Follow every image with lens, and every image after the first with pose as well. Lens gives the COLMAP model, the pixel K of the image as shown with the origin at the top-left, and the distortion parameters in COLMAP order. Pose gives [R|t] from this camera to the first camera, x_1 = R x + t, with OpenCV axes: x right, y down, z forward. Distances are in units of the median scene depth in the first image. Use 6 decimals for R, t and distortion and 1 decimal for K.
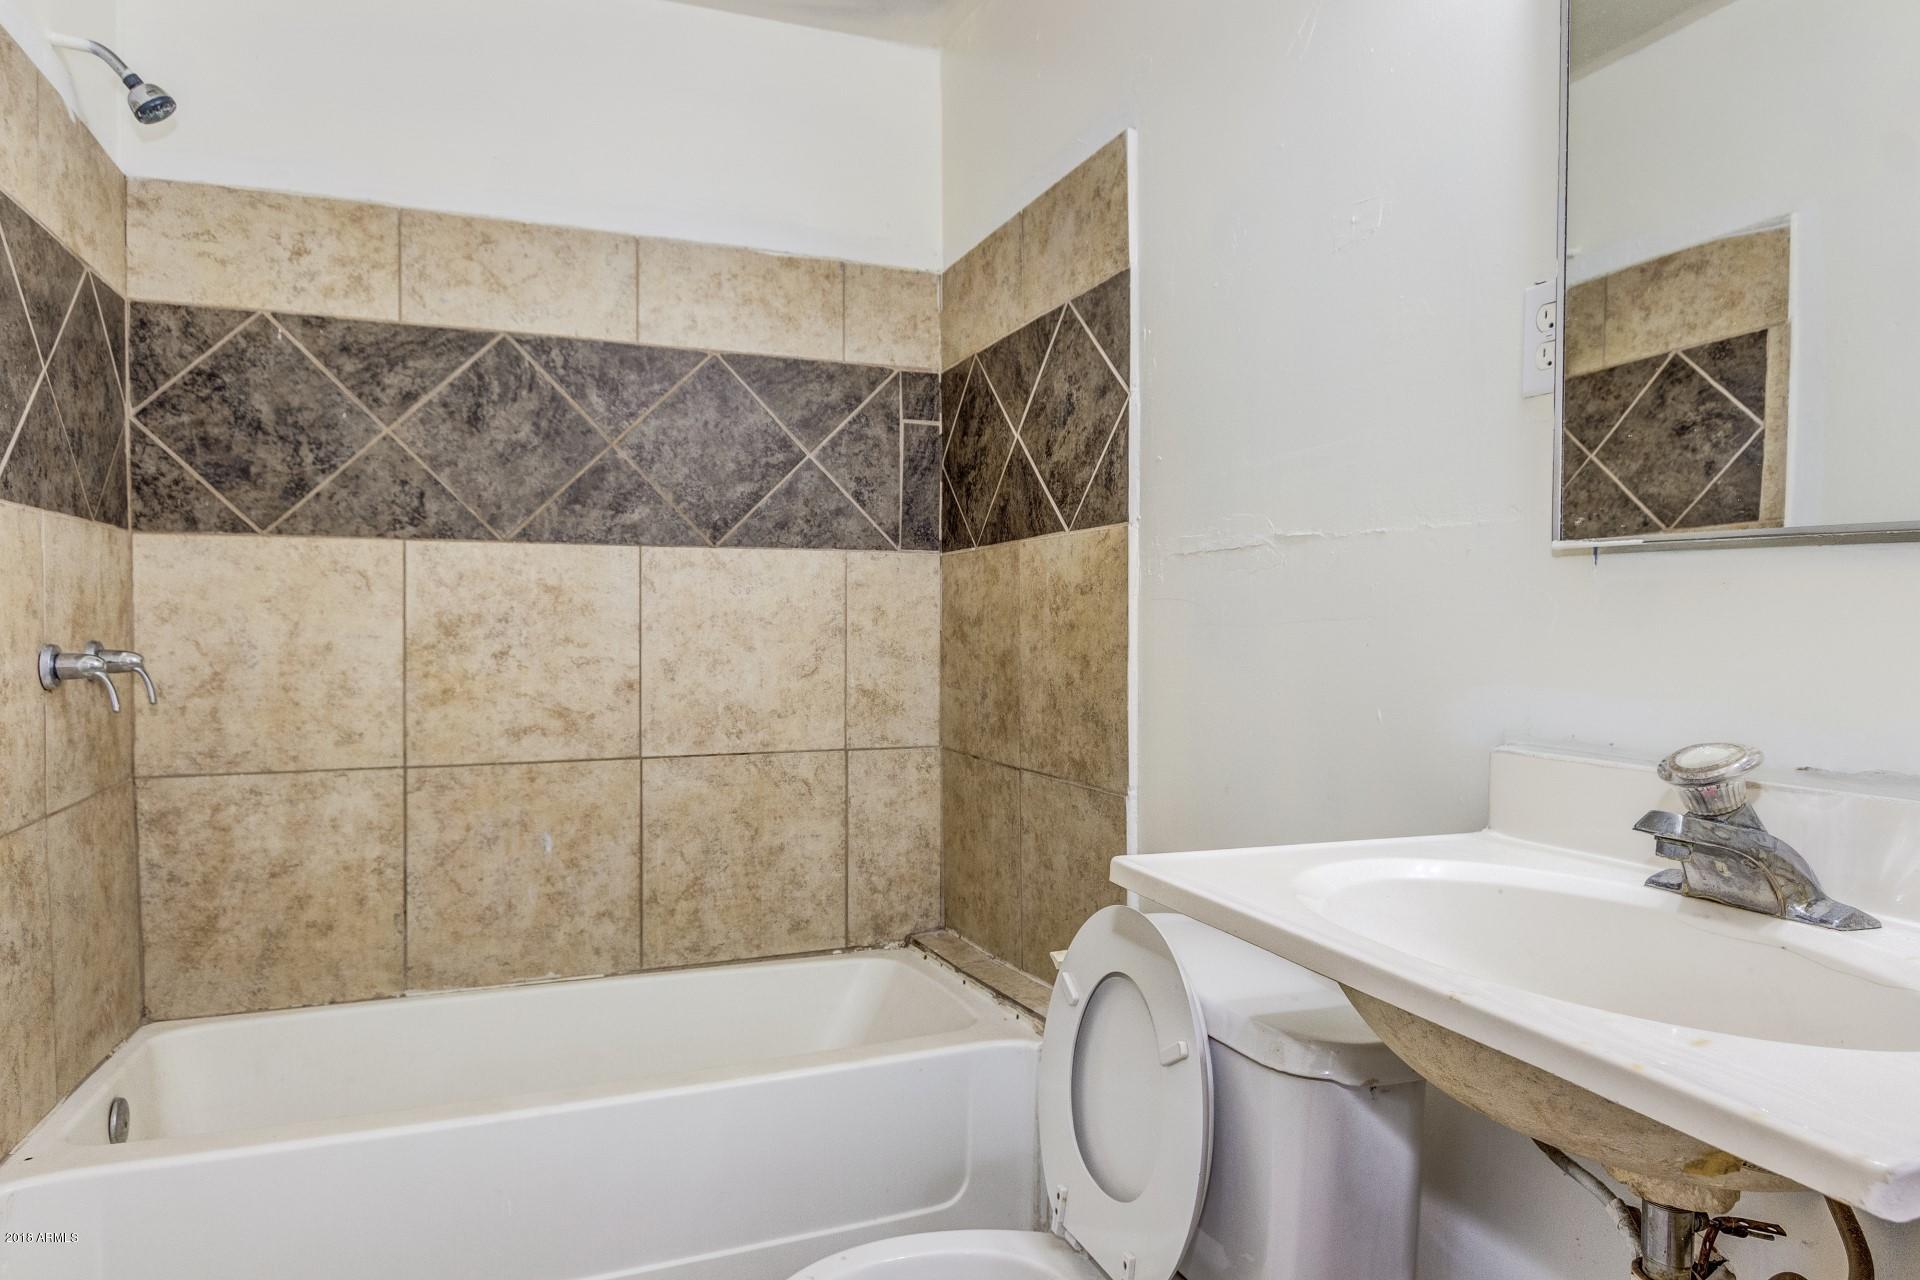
lens RADIAL K [[1166.0, 0, 952.7], [0, 1166.0, 637.7], [0, 0, 1]] dist [-0.004097, -0.000556]
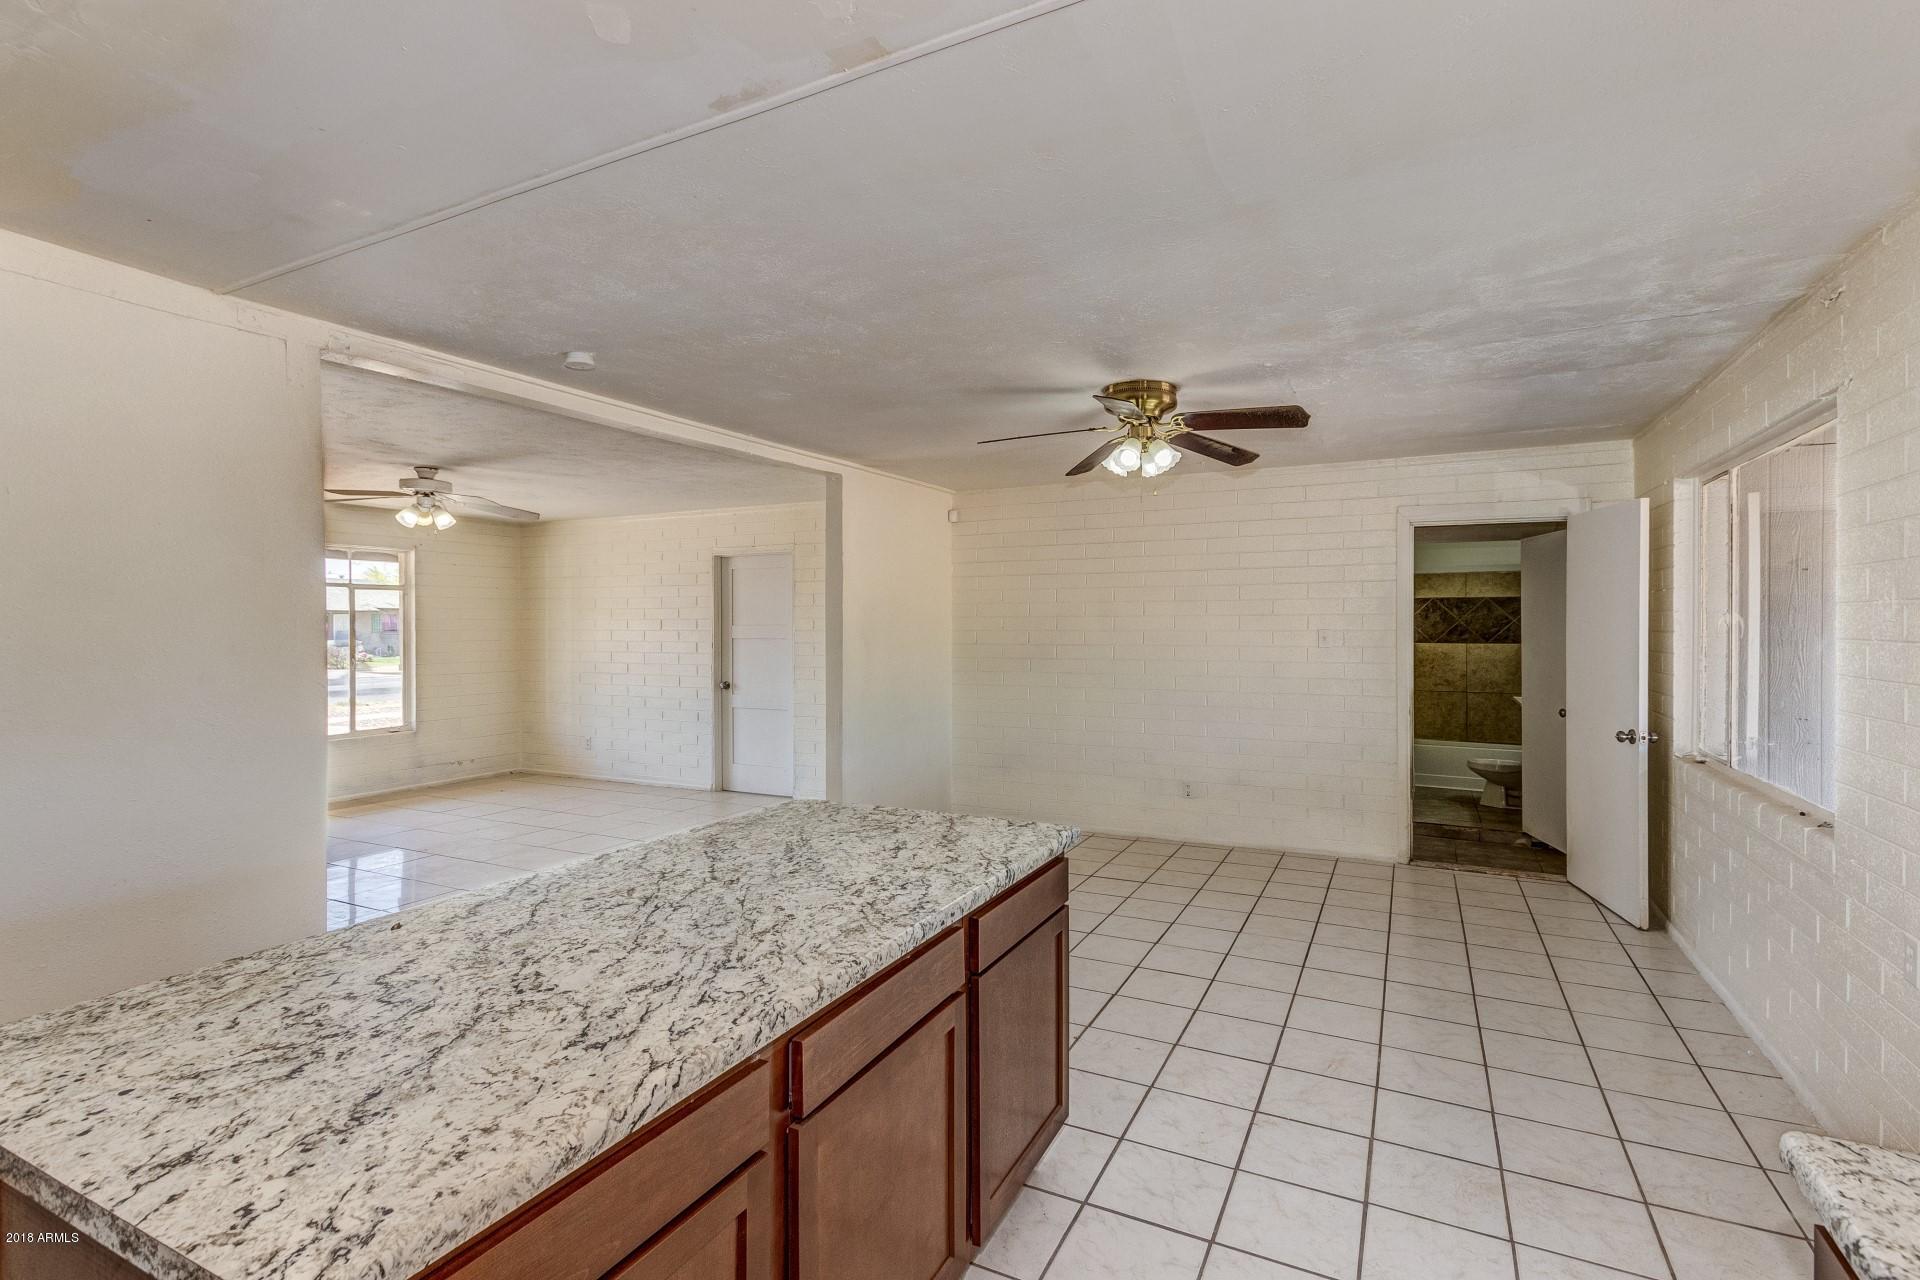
lens RADIAL K [[896.7, 0, 946.5], [0, 896.7, 636.5], [0, 0, 1]] dist [0.006006, -0.001456]
pose [[0.667011, 0.000888, -0.745047, 0.933729], [-0.004921, 0.999983, -0.003213, -0.084366], [0.745031, 0.005809, 0.667004, -2.679504]]
